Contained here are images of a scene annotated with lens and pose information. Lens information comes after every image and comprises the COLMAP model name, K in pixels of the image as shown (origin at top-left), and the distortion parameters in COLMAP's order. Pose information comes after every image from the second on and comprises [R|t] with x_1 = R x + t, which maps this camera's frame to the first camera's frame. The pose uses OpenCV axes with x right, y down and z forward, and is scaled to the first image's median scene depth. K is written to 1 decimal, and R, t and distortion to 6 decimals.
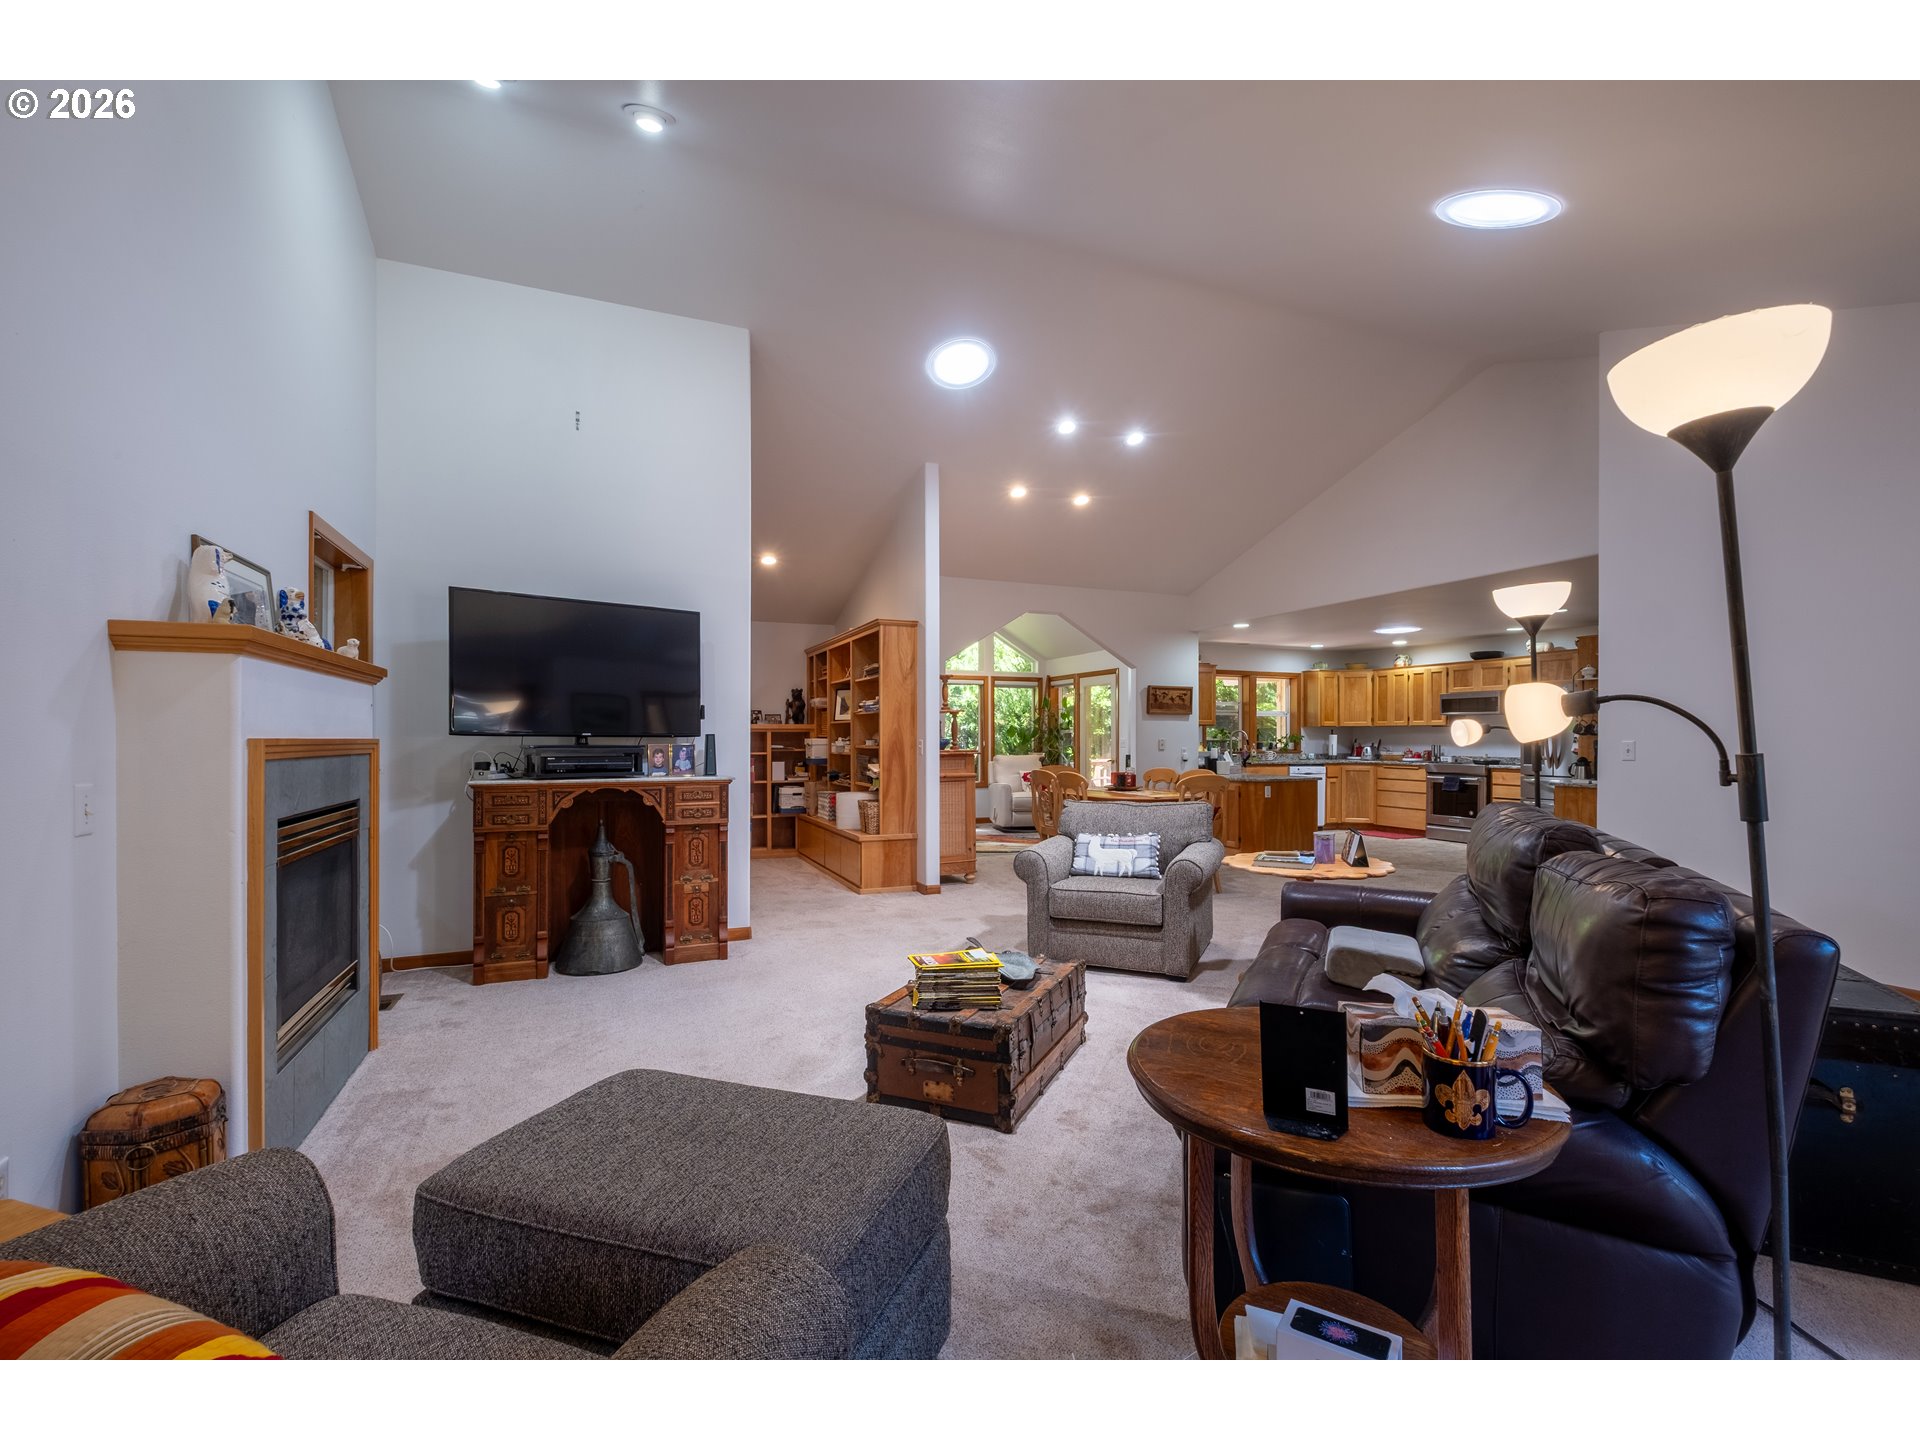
lens RADIAL K [[843.1, 0, 986.9], [0, 843.1, 734.9], [0, 0, 1]] dist [0.021176, -0.021762]
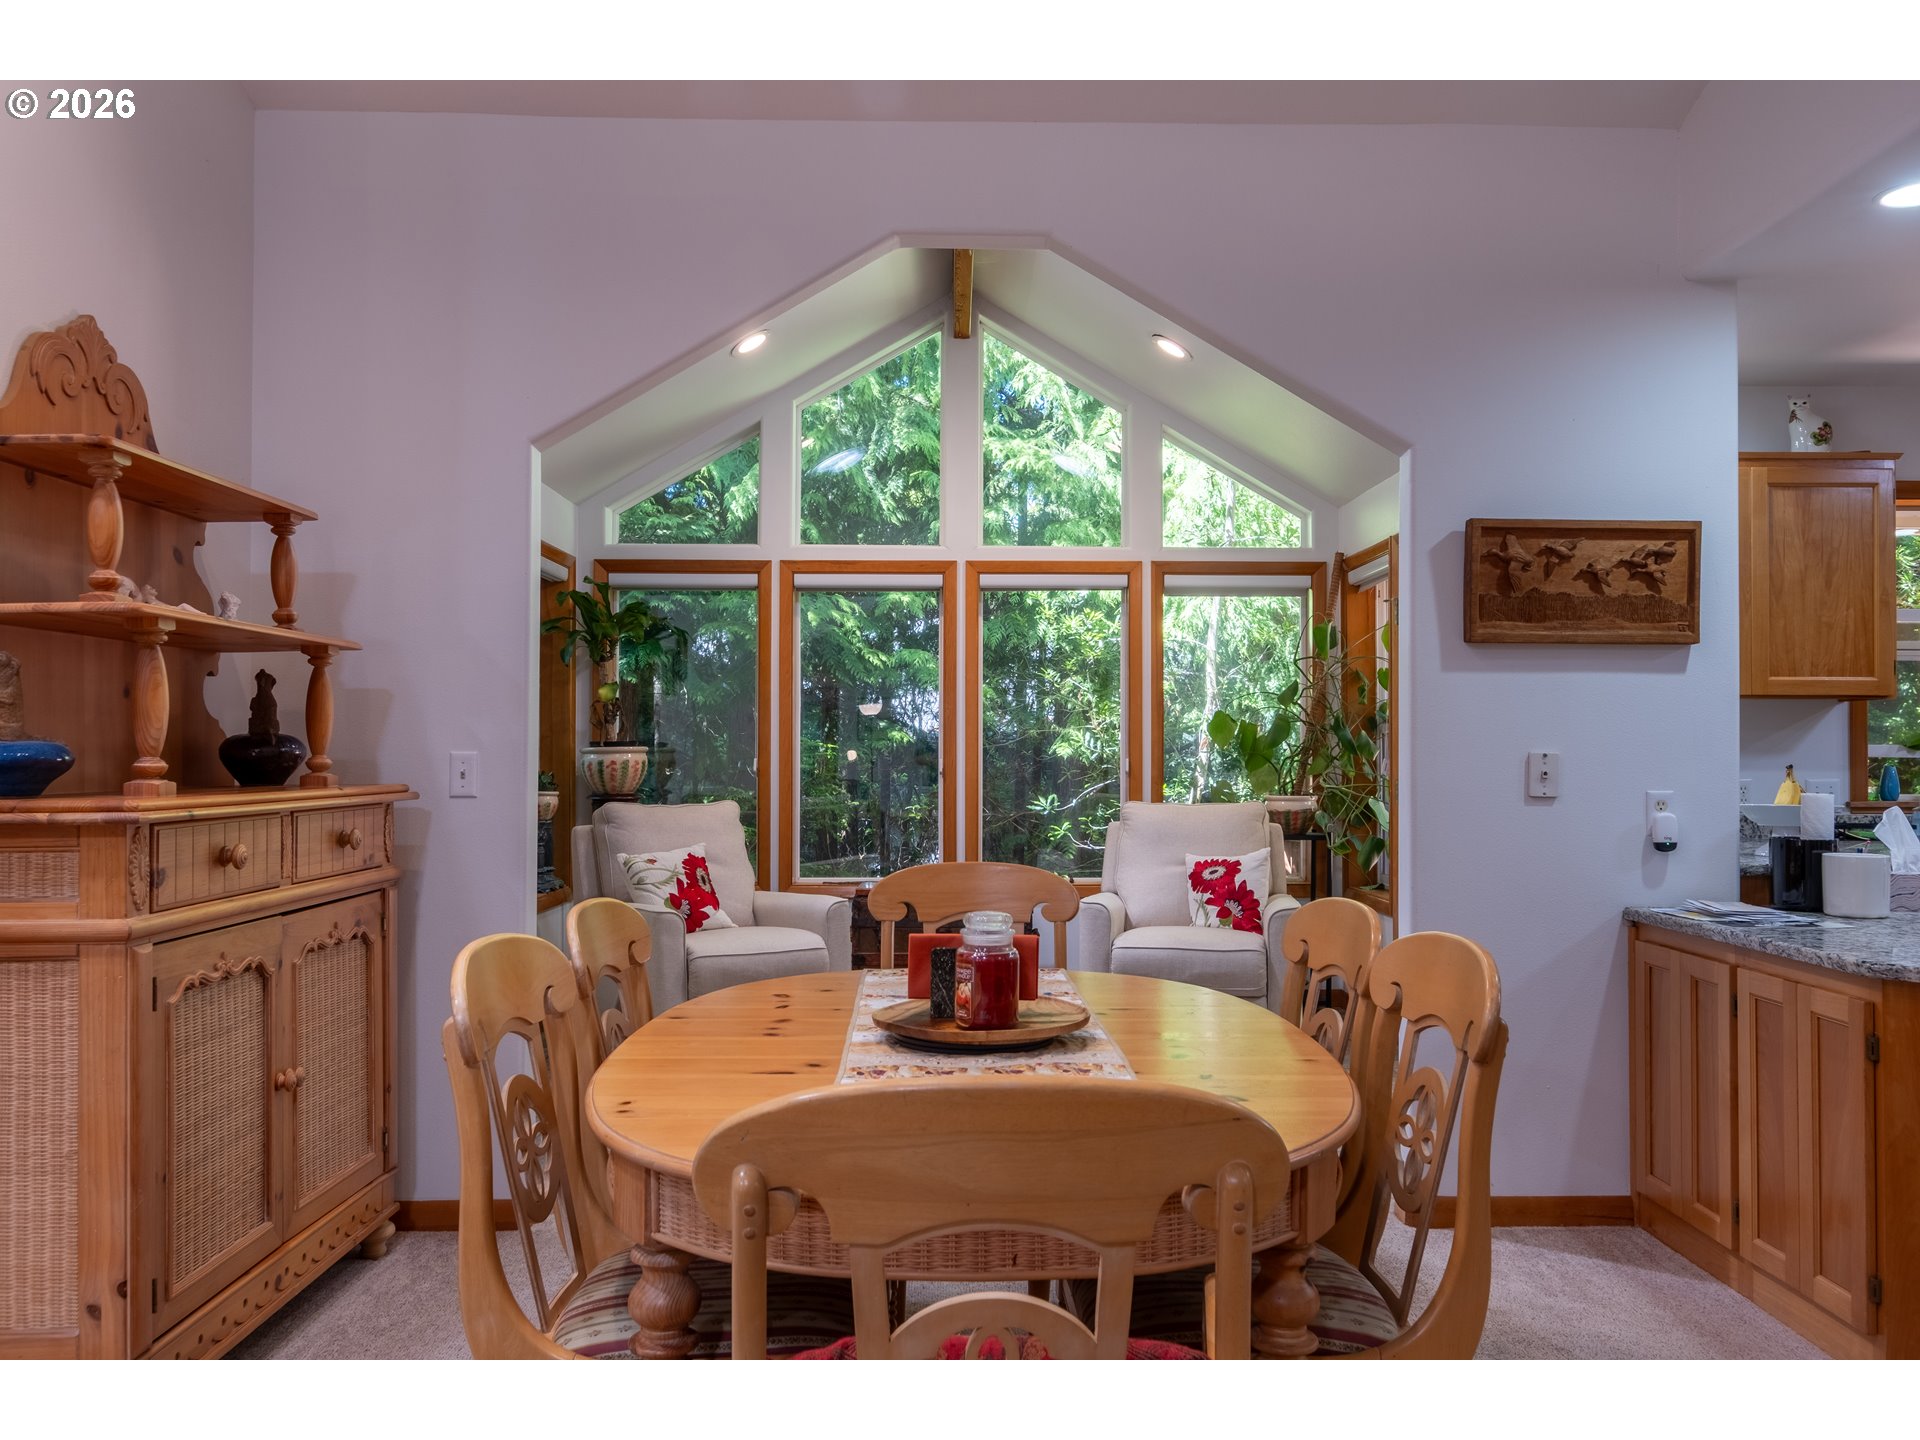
lens RADIAL K [[1512.1, 0, 996.5], [0, 1512.1, 729.8], [0, 0, 1]] dist [-0.001624, -0.009918]
pose [[0.920900, -0.003439, -0.389785, 0.216398], [-0.001277, 0.999929, -0.011837, 0.003625], [0.389798, 0.011399, 0.920830, 0.527117]]
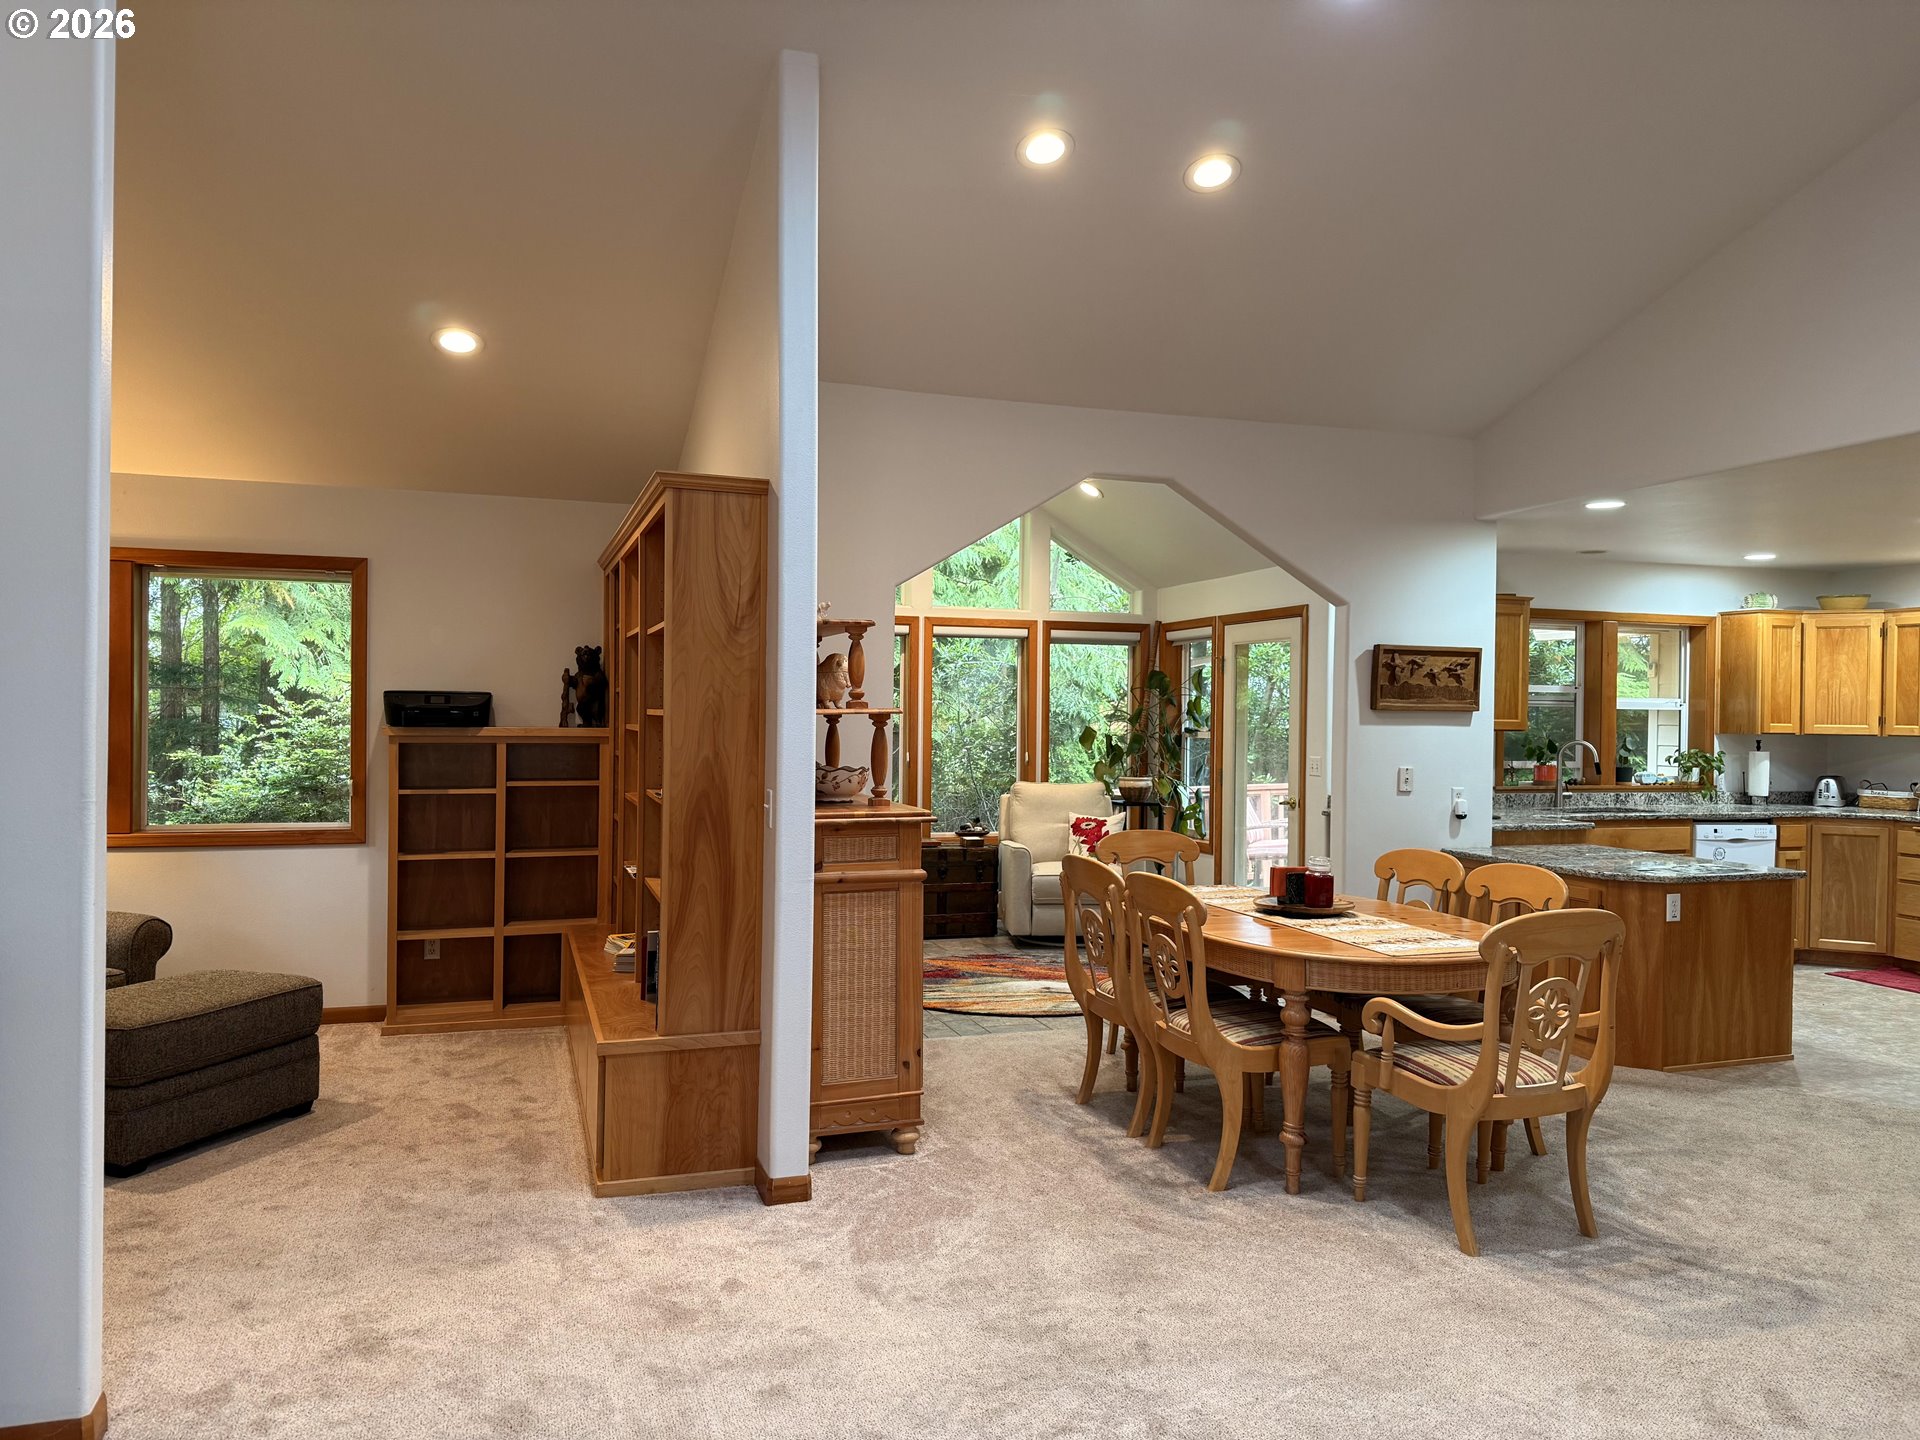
lens RADIAL K [[1350.1, 0, 965.8], [0, 1350.1, 726.6], [0, 0, 1]] dist [0.096955, -0.145900]
pose [[0.995104, 0.013975, -0.097843, 0.045859], [-0.012839, 0.999843, 0.012228, -0.020598], [0.097998, -0.010911, 0.995127, 0.257468]]
